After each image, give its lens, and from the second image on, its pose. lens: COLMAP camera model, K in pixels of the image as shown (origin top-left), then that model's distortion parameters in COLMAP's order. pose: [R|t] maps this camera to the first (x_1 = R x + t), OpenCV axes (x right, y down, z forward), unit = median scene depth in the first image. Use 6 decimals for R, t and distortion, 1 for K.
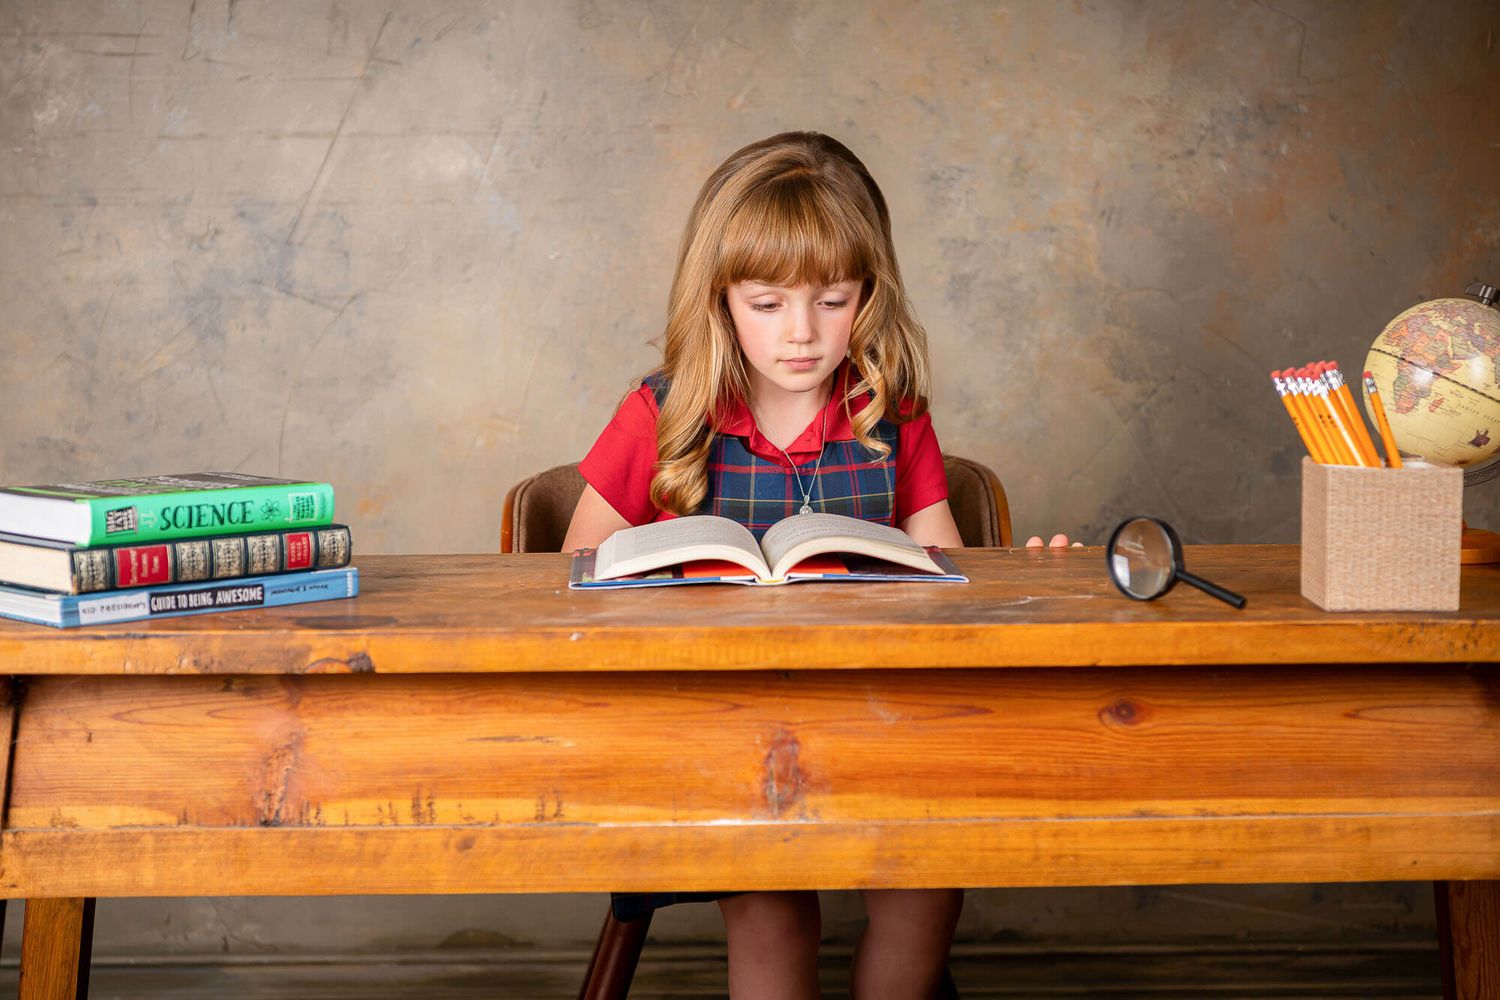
lens RADIAL K [[3068.3, 0, 754.4], [0, 3068.3, 501.1], [0, 0, 1]] dist [-0.002200, 0.192644]
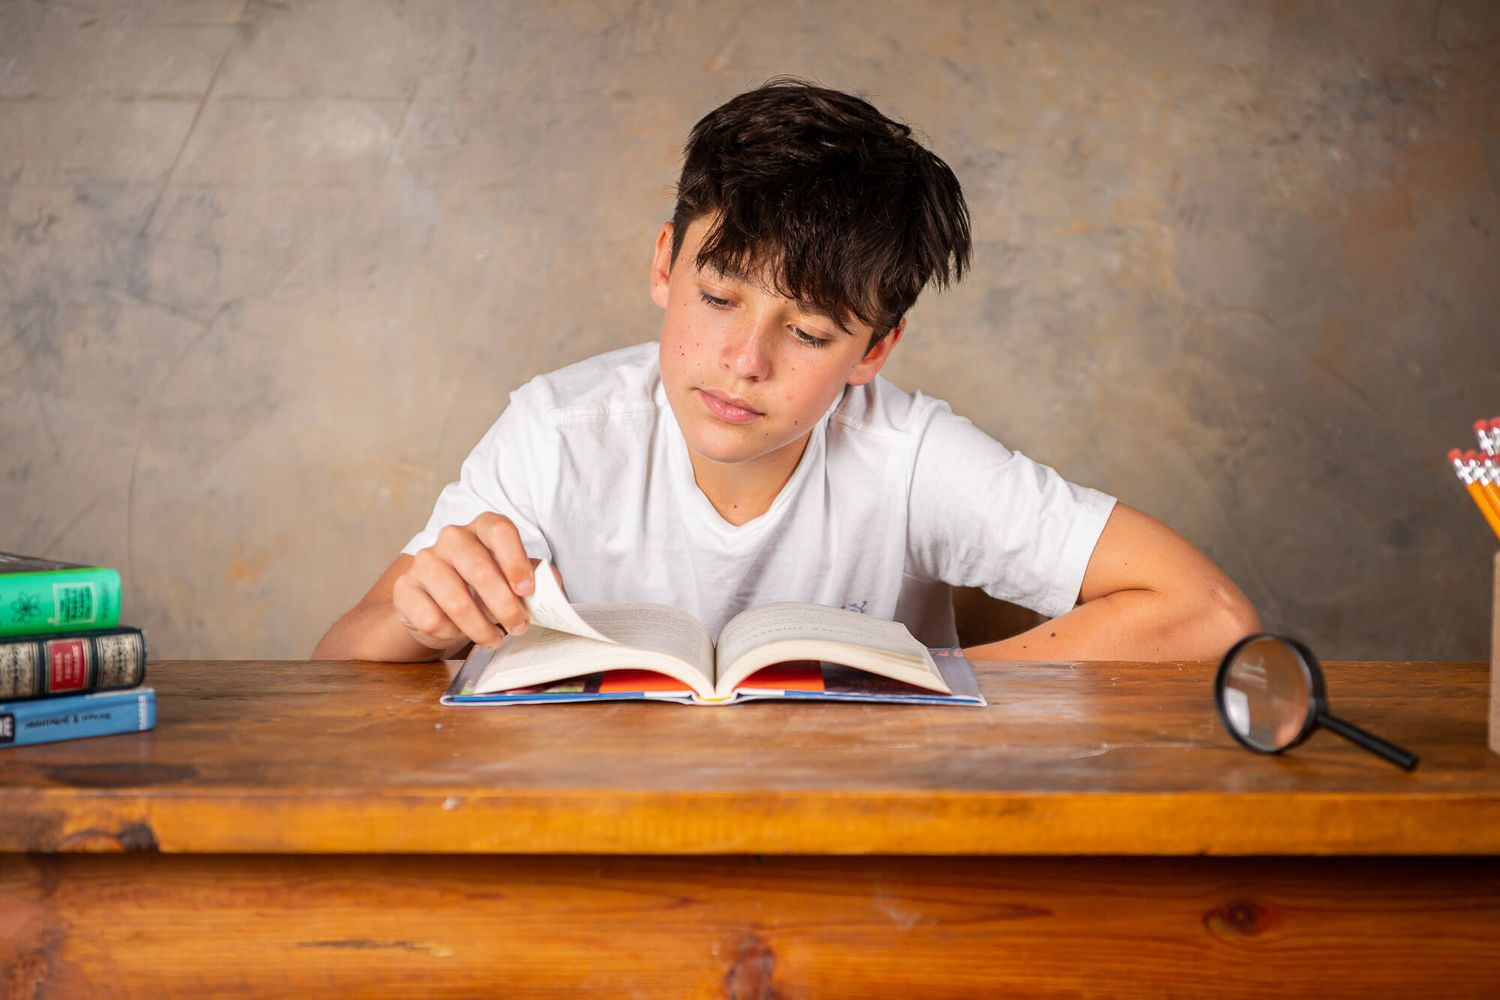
lens RADIAL K [[3290.9, 0, 779.4], [0, 3290.9, 565.5], [0, 0, 1]] dist [0.009777, -0.149893]
pose [[0.999876, 0.013939, 0.007293, 0.008918], [-0.014015, 0.999847, 0.010471, -0.017243], [-0.007146, -0.010571, 0.999919, 0.250437]]
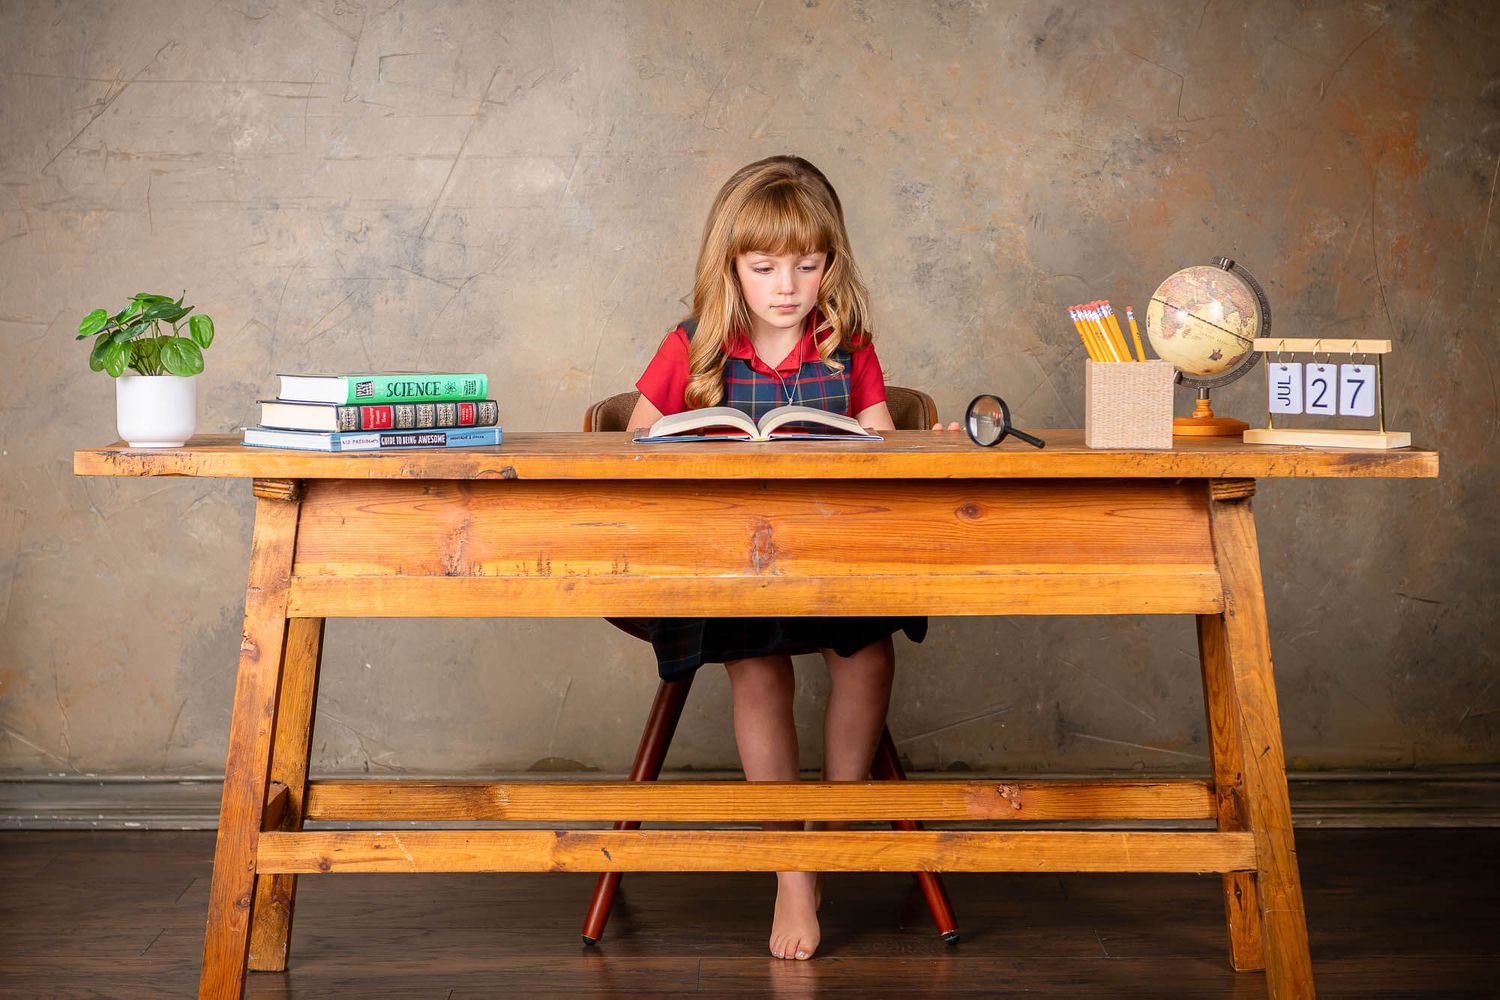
lens RADIAL K [[3777.6, 0, 744.5], [0, 3777.6, 500.1], [0, 0, 1]] dist [0.000515, 0.198418]
pose [[0.999651, 0.005930, -0.025734, 0.051113], [-0.006631, 0.999607, -0.027234, 0.117656], [0.025563, 0.027395, 0.999298, -1.013077]]
